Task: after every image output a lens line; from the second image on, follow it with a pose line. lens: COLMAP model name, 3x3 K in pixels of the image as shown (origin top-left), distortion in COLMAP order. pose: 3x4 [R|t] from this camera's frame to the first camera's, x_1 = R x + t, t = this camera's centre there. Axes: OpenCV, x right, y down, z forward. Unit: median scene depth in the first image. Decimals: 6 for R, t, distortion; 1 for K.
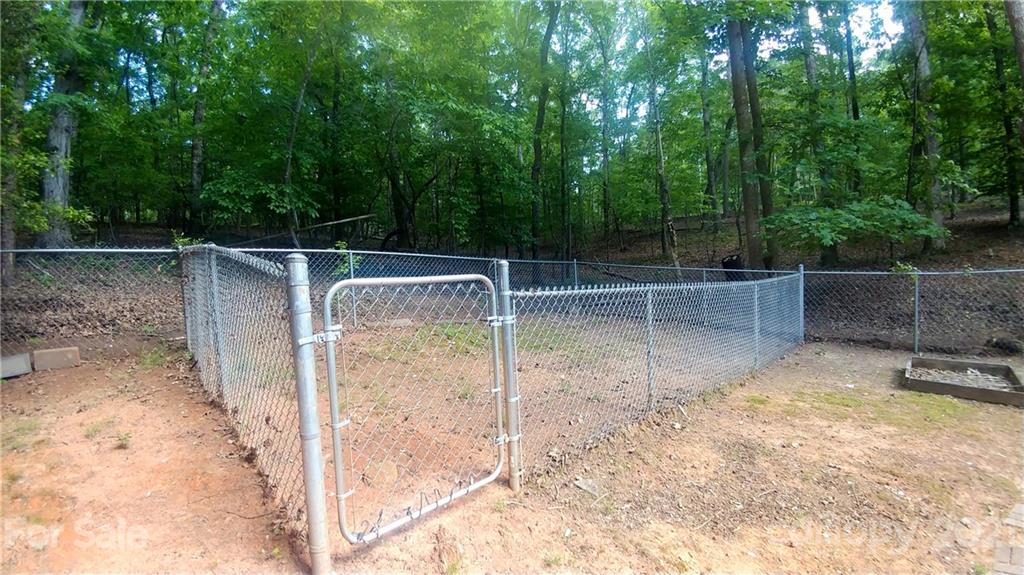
lens RADIAL K [[418.1, 0, 505.7], [0, 418.1, 314.9], [0, 0, 1]] dist [0.000976, -0.033972]
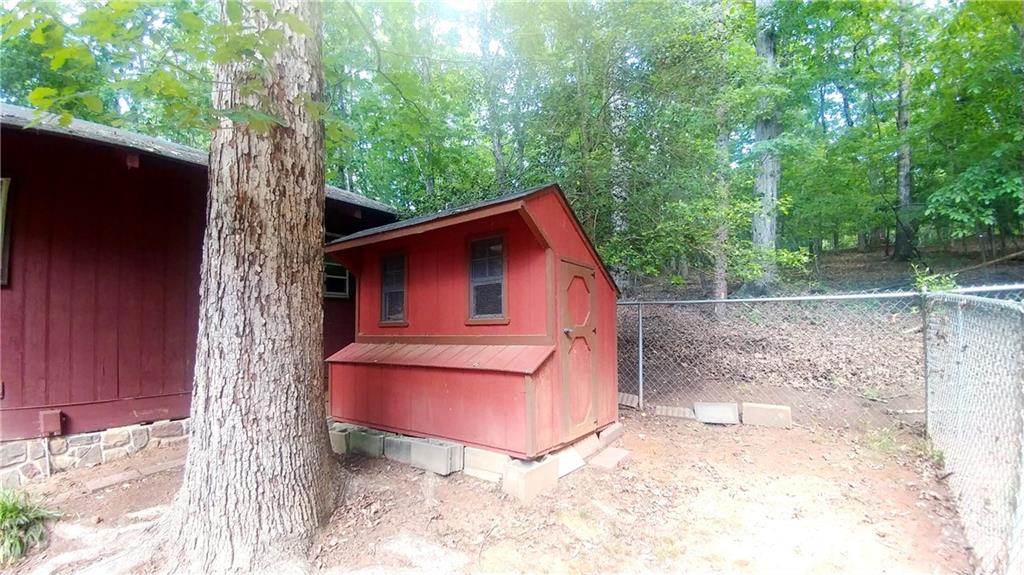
lens RADIAL K [[418.1, 0, 505.7], [0, 418.1, 314.9], [0, 0, 1]] dist [0.000976, -0.033972]
pose [[0.174469, 0.006367, -0.984642, -0.171306], [-0.060939, 0.998132, -0.004343, -0.052971], [0.982775, 0.060761, 0.174531, 0.126672]]
